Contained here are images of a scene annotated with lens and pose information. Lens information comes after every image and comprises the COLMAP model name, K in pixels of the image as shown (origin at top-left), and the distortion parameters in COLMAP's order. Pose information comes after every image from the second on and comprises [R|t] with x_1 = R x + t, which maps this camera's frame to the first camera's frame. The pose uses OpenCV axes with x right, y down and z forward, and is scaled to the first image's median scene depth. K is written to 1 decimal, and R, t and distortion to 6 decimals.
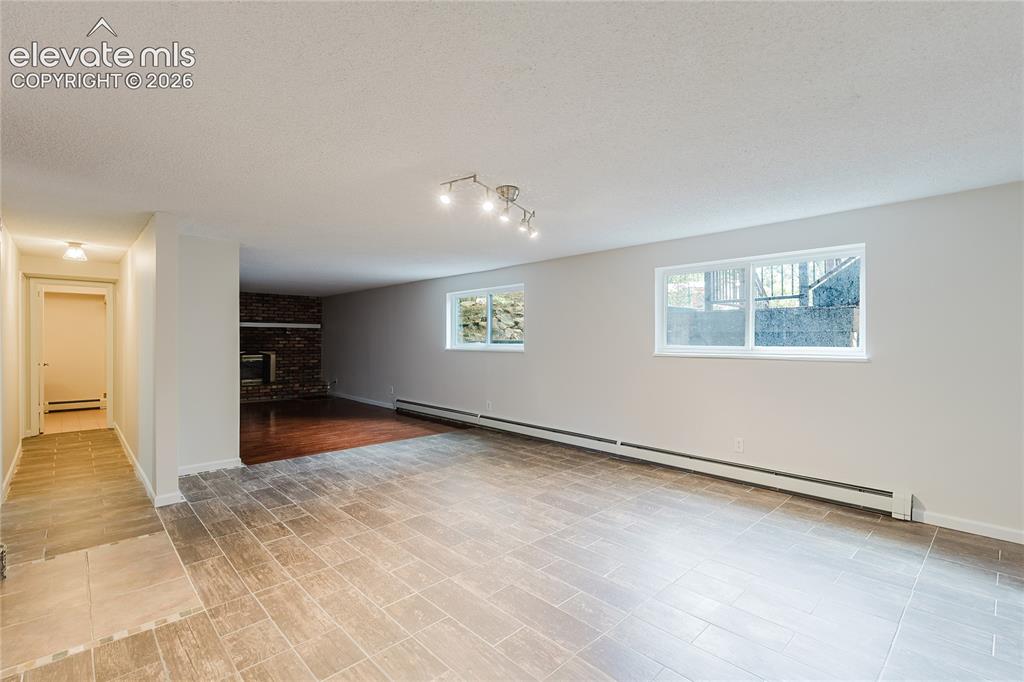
lens RADIAL K [[467.1, 0, 514.3], [0, 467.1, 339.4], [0, 0, 1]] dist [0.001190, -0.000483]
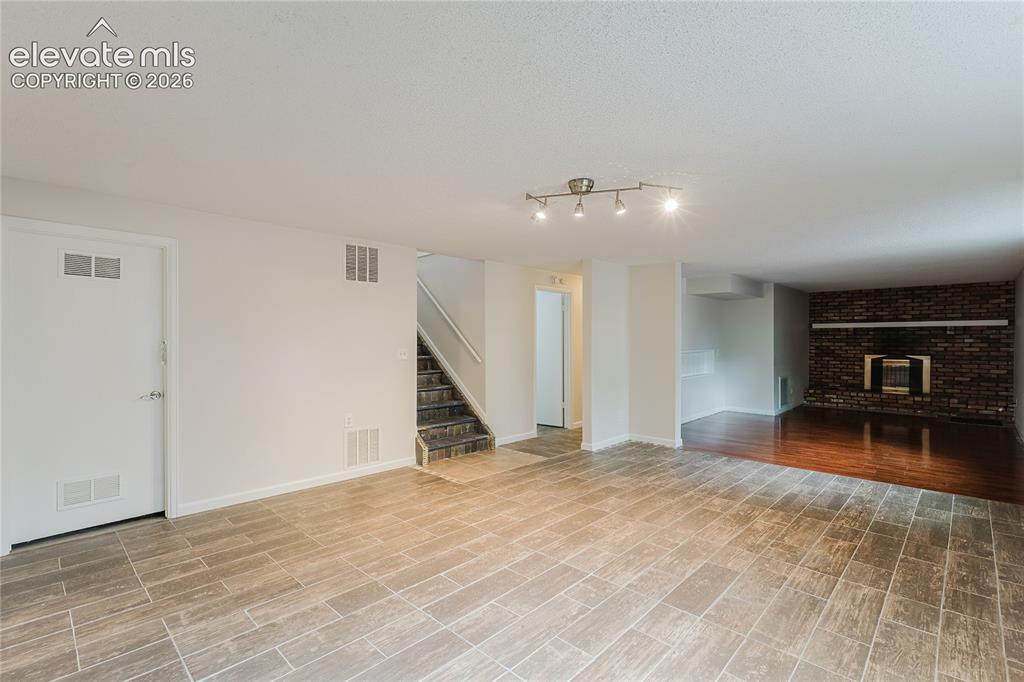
lens RADIAL K [[467.1, 0, 515.1], [0, 467.1, 340.5], [0, 0, 1]] dist [0.001190, -0.000483]
pose [[0.043255, -0.002263, -0.999061, 0.626694], [0.001578, 0.999996, -0.002197, -0.001776], [0.999063, -0.001481, 0.043259, 0.566977]]
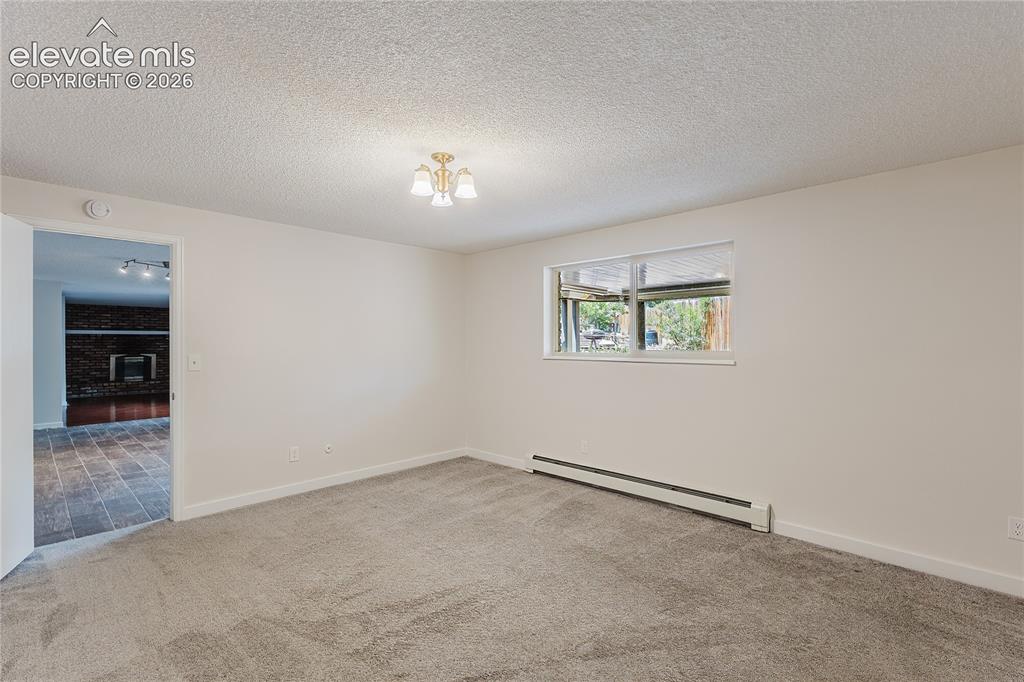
lens RADIAL K [[467.1, 0, 513.4], [0, 467.1, 344.5], [0, 0, 1]] dist [0.001190, -0.000483]
pose [[0.998521, -0.005150, 0.054123, 0.847153], [0.004847, 0.999972, 0.005722, -0.004063], [-0.054150, -0.005451, 0.998518, -0.656890]]
